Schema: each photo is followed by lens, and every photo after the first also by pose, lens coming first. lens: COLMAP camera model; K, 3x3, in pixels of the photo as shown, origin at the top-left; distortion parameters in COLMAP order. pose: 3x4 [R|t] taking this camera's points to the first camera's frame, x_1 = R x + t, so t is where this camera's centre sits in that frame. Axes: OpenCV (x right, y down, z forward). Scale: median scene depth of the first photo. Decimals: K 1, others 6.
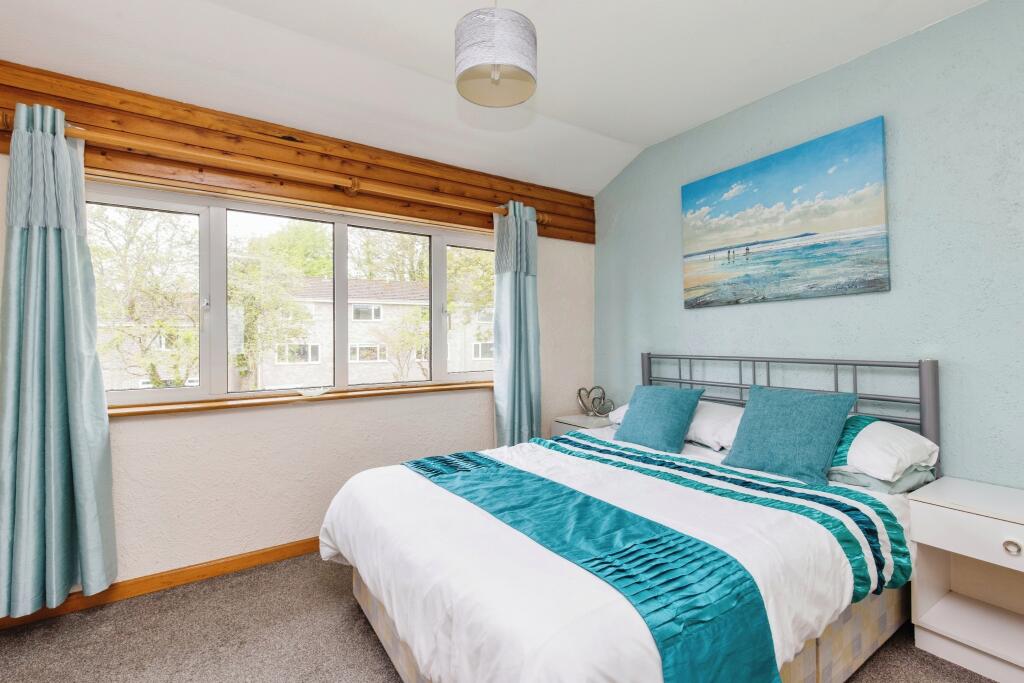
lens RADIAL K [[455.4, 0, 515.8], [0, 455.4, 338.1], [0, 0, 1]] dist [0.005309, 0.000236]
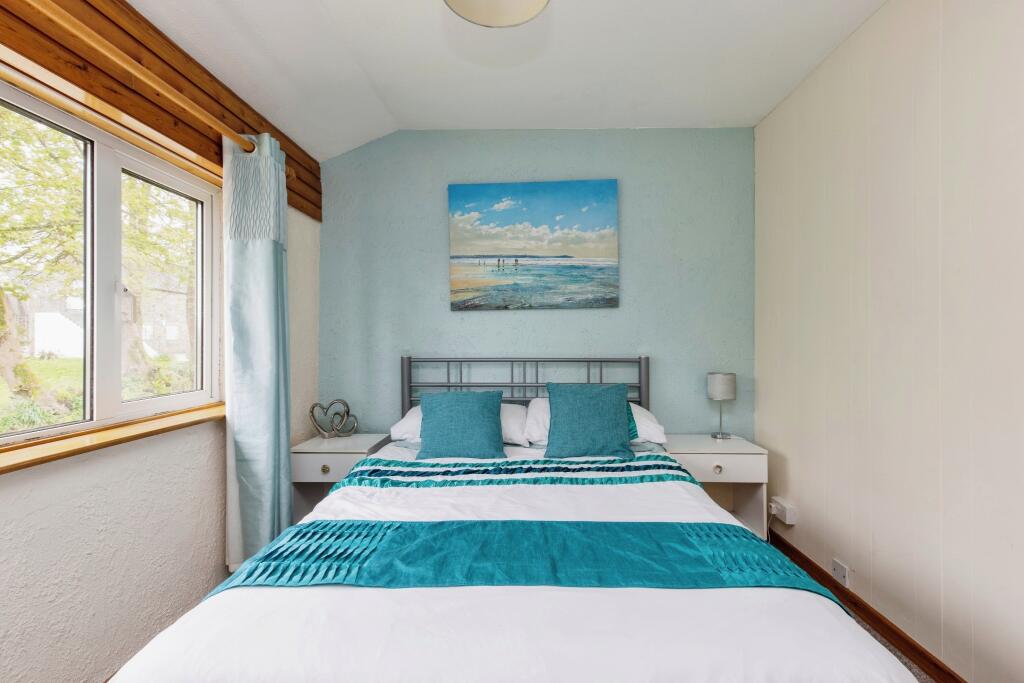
lens RADIAL K [[455.4, 0, 514.2], [0, 455.4, 340.9], [0, 0, 1]] dist [0.005309, 0.000236]
pose [[0.584545, 0.000345, 0.811361, -0.410231], [-0.005835, 0.999976, 0.003778, -0.004461], [-0.811340, -0.006943, 0.584533, 0.377063]]
